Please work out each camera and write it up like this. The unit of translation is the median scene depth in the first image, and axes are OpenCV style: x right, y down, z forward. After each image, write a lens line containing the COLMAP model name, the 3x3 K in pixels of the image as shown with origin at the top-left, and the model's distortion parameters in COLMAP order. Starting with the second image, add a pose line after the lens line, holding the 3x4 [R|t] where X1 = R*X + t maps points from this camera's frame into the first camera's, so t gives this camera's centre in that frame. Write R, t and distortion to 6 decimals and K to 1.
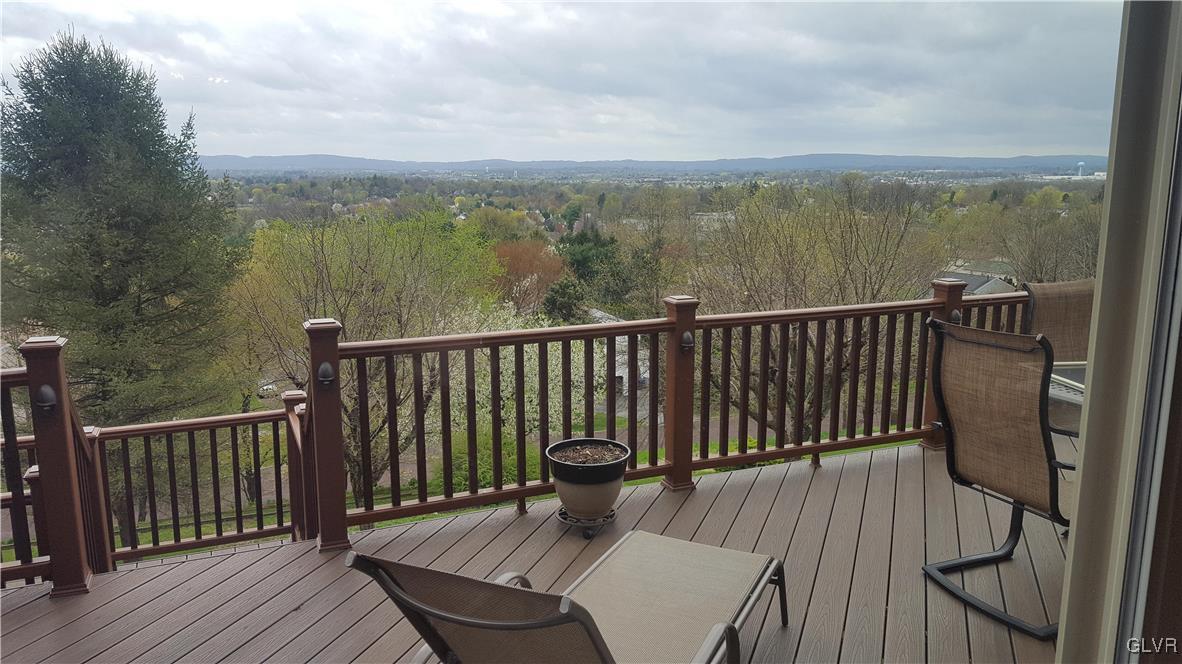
lens RADIAL K [[866.1, 0, 591.0], [0, 866.1, 332.0], [0, 0, 1]] dist [0.184849, -0.255995]
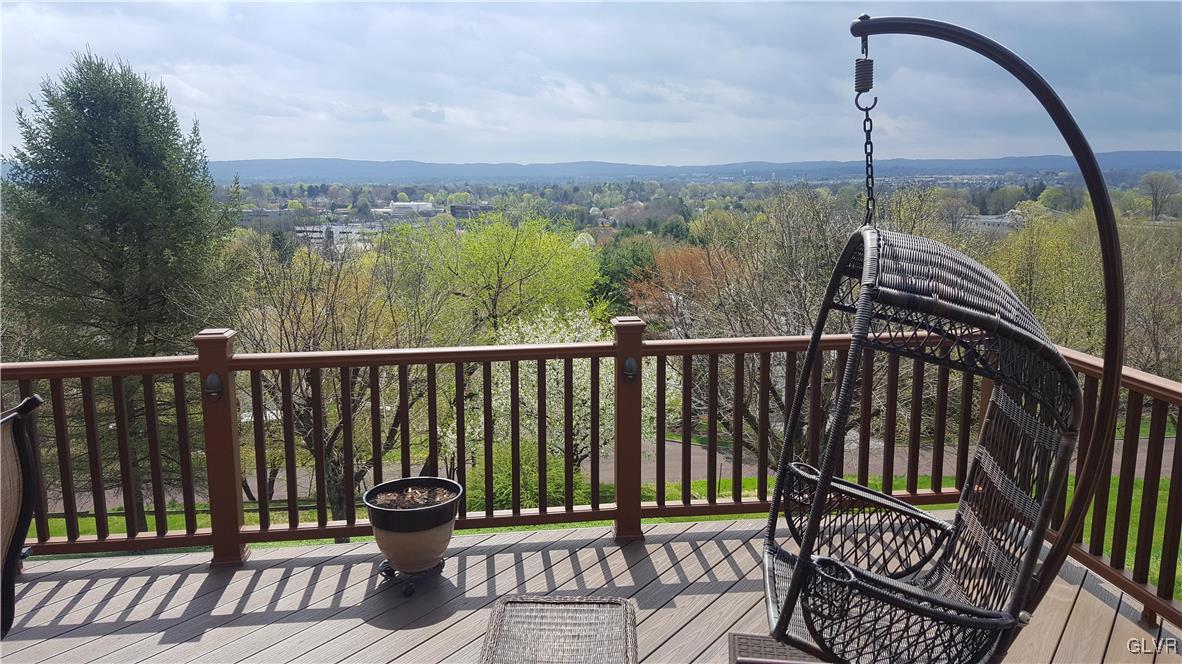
lens RADIAL K [[884.6, 0, 591.0], [0, 884.6, 332.0], [0, 0, 1]] dist [0.063443, -0.101274]
pose [[0.960057, 0.041797, -0.276663, 0.280989], [-0.043301, 0.999062, 0.000671, -0.022617], [0.276432, 0.011336, 0.960967, 0.122466]]
